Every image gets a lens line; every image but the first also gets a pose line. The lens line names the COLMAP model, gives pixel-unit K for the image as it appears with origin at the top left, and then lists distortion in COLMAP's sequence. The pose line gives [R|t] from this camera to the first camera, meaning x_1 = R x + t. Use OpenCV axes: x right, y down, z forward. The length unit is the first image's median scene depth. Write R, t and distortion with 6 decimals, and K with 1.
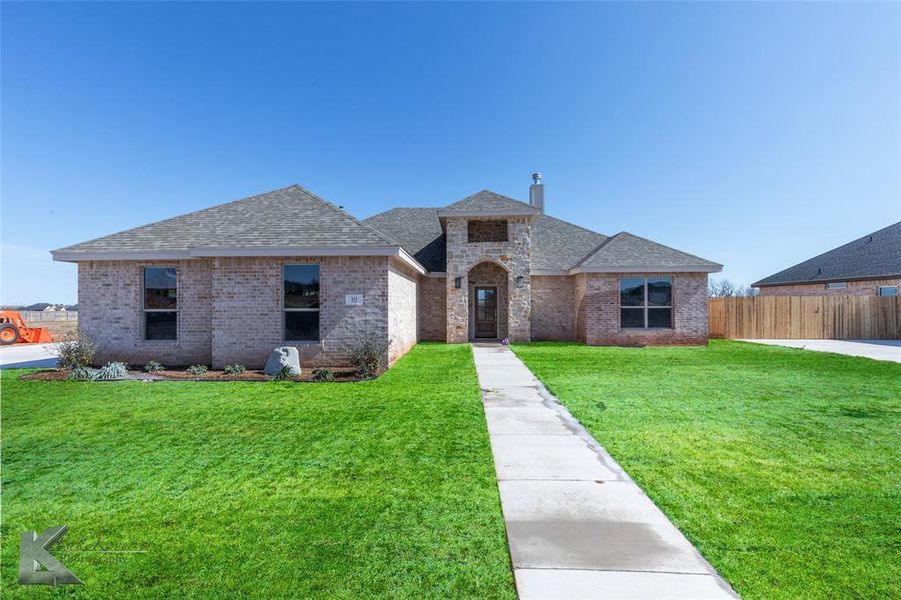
lens RADIAL K [[408.9, 0, 456.1], [0, 408.9, 301.1], [0, 0, 1]] dist [0.001408, 0.000029]
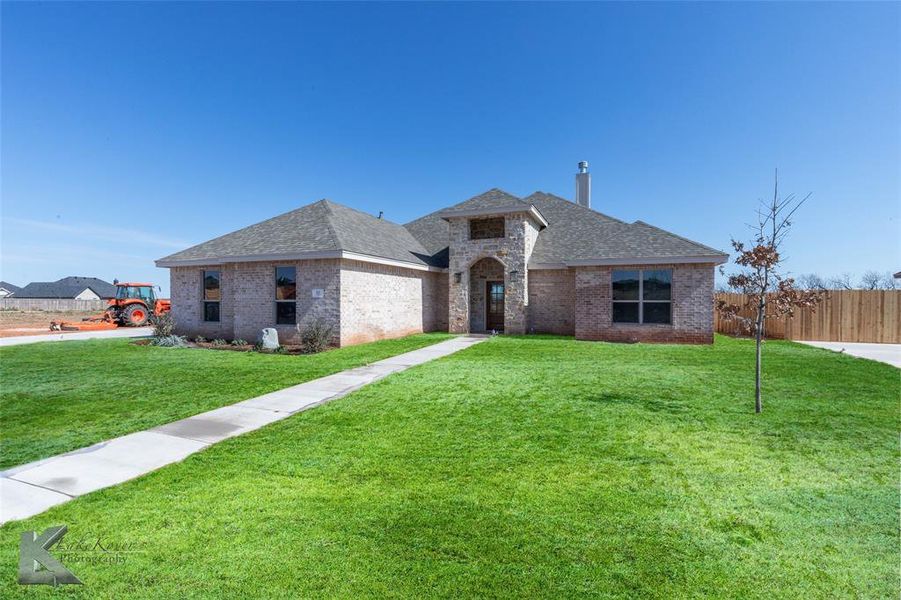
lens RADIAL K [[424.1, 0, 450.5], [0, 424.1, 300.0], [0, 0, 1]] dist [-0.001677, -0.000275]
pose [[0.941999, 0.005837, -0.335566, 0.362248], [-0.001953, 0.999927, 0.011912, 0.000862], [0.335611, -0.010566, 0.941941, -0.066623]]
